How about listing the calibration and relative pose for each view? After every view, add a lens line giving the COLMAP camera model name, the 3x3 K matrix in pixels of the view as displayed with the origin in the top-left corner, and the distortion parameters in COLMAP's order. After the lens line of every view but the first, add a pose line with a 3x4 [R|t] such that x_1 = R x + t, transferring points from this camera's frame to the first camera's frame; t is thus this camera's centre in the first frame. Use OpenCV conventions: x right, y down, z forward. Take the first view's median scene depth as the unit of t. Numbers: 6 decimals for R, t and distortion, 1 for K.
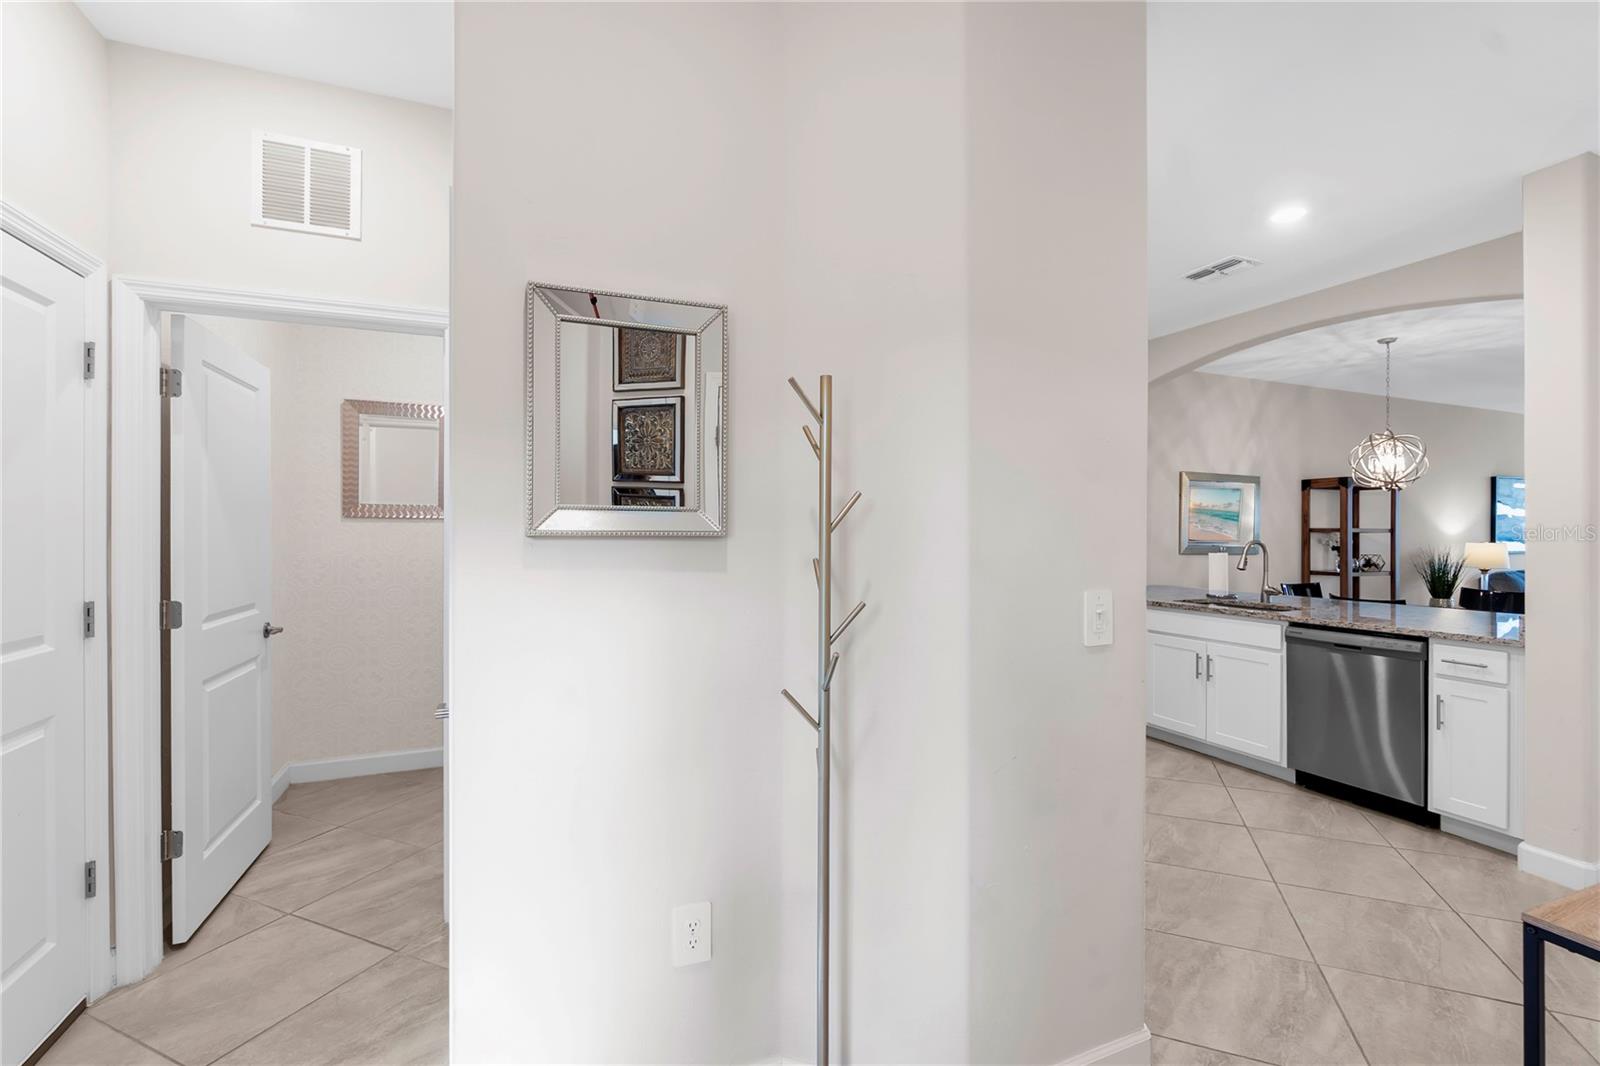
lens RADIAL K [[703.5, 0, 803.4], [0, 703.5, 531.1], [0, 0, 1]] dist [0.000956, 0.000436]
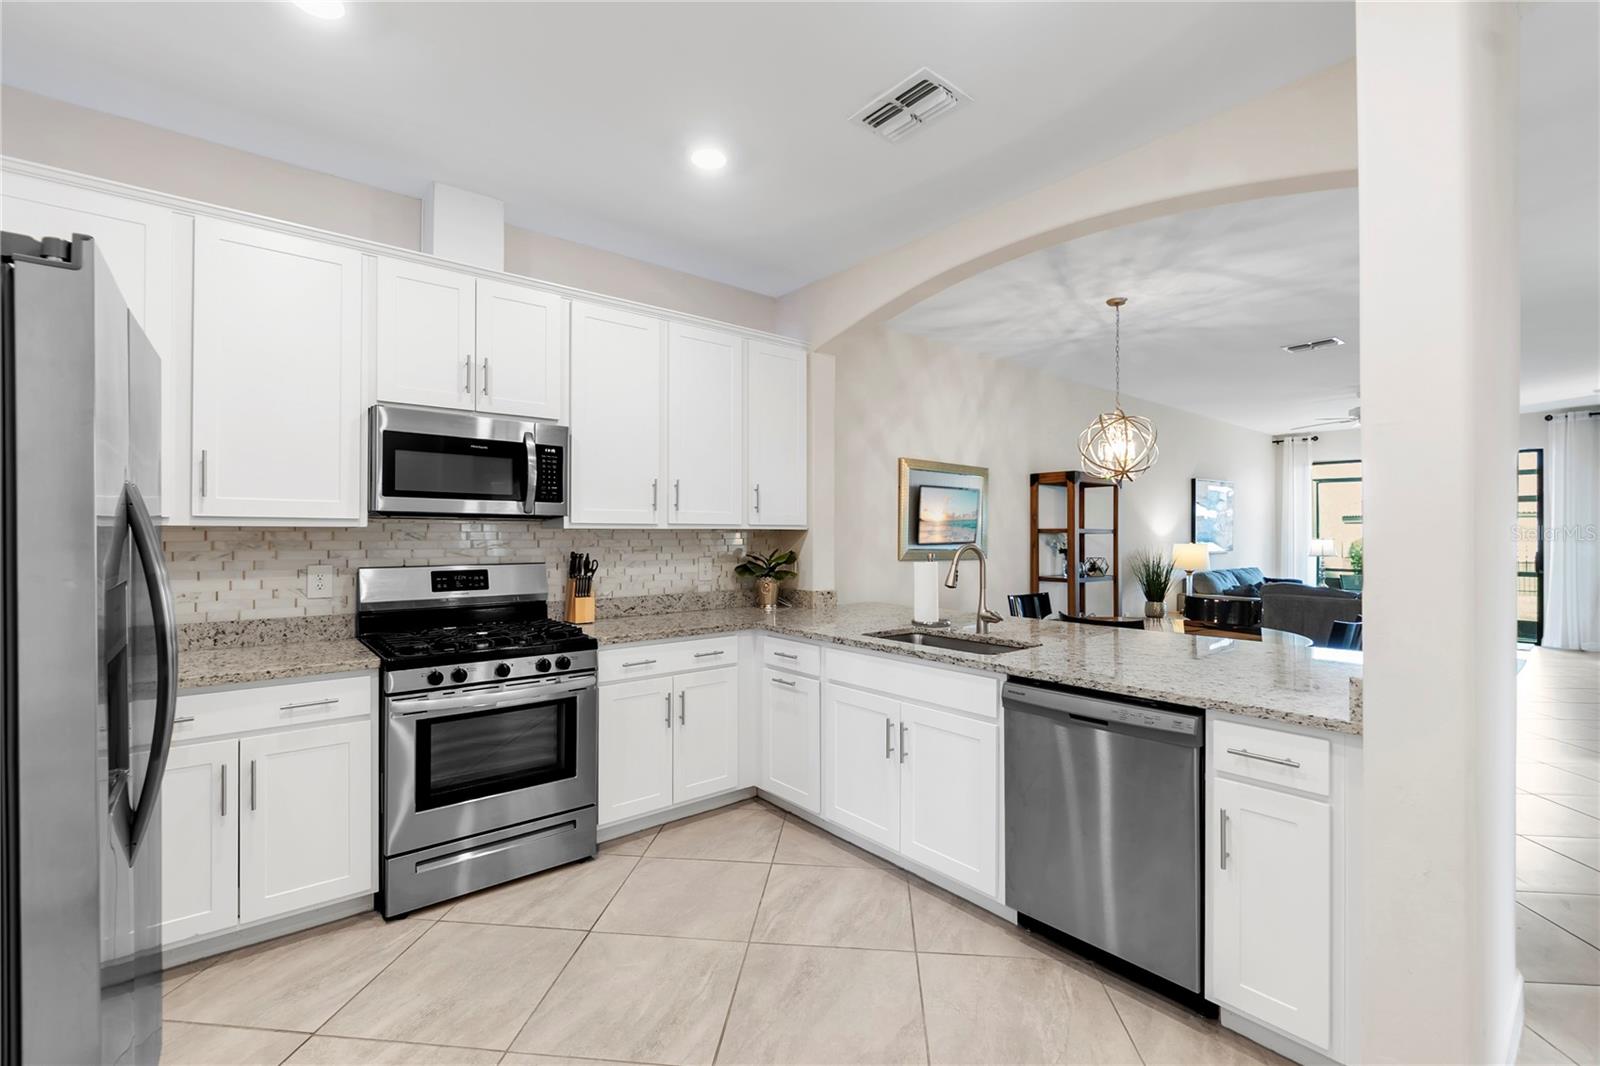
lens RADIAL K [[694.3, 0, 803.7], [0, 694.3, 532.9], [0, 0, 1]] dist [0.001604, 0.000944]
pose [[0.956747, -0.001759, 0.290916, 0.244759], [0.002264, 0.999996, -0.001398, 0.002052], [-0.290912, 0.001996, 0.956748, 0.334612]]
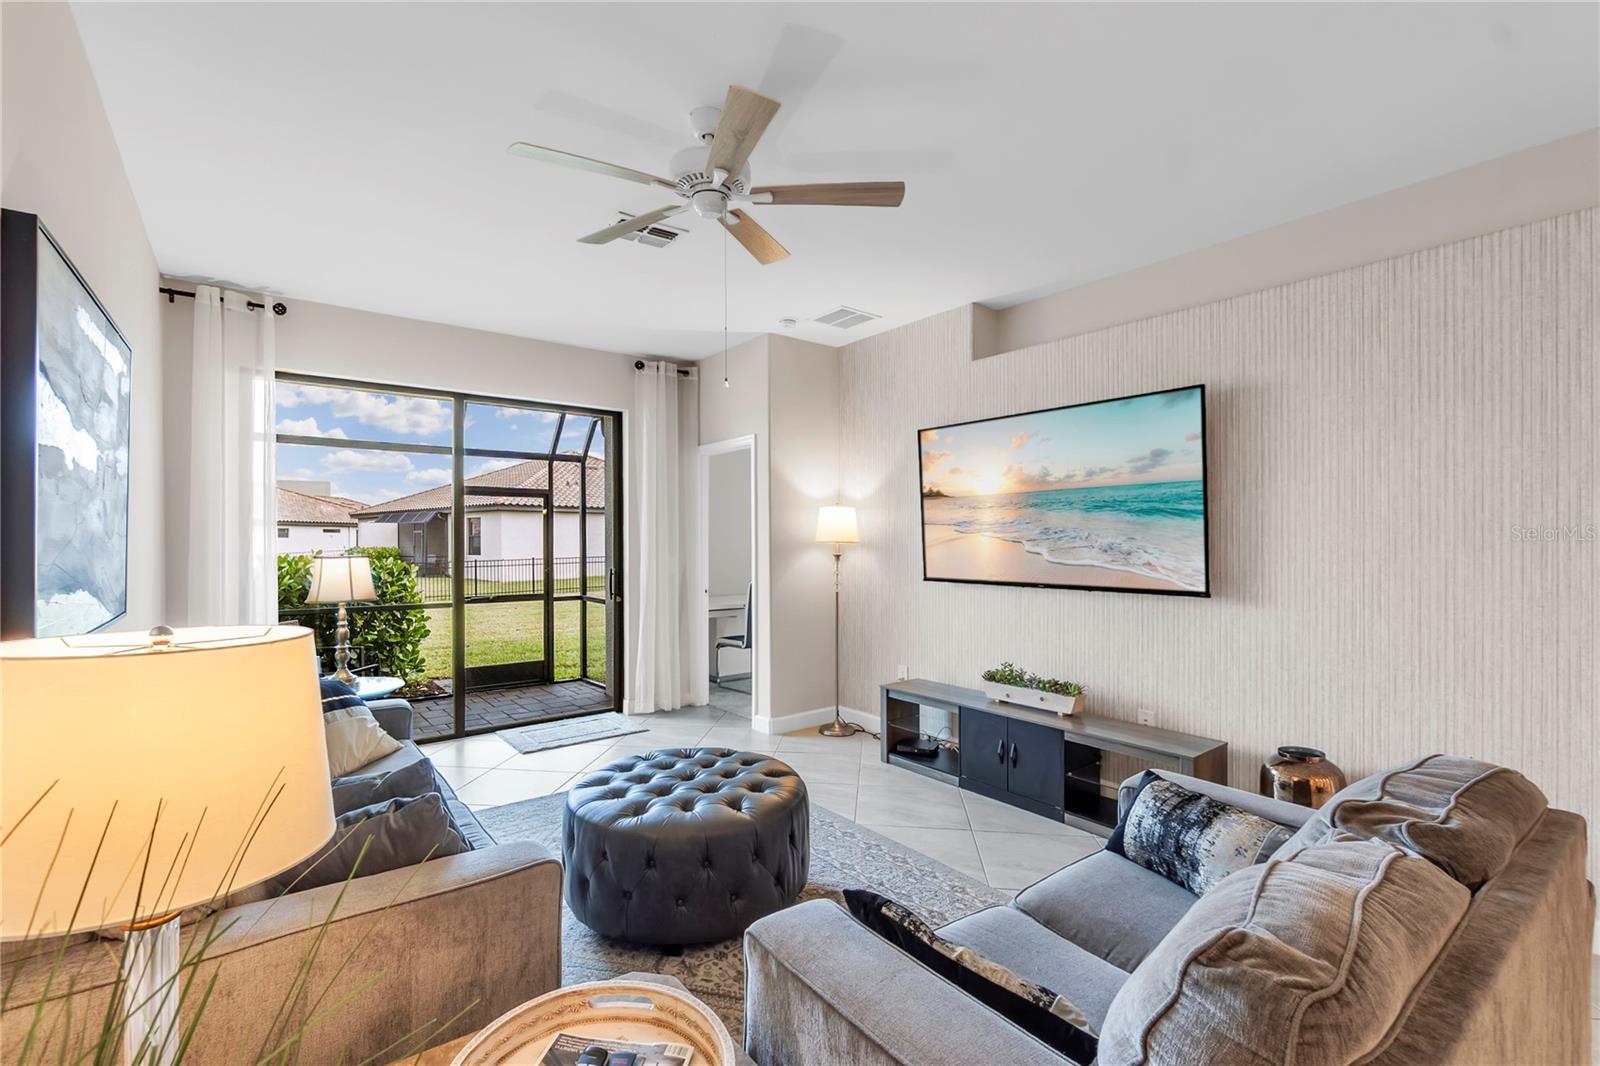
lens RADIAL K [[712.8, 0, 800.0], [0, 712.8, 533.0], [0, 0, 1]] dist [-0.001246, -0.000090]
pose [[-0.248296, 0.003789, 0.968677, 1.235071], [0.007676, 0.999969, -0.001944, -0.002721], [-0.968654, 0.006953, -0.248318, 1.390454]]
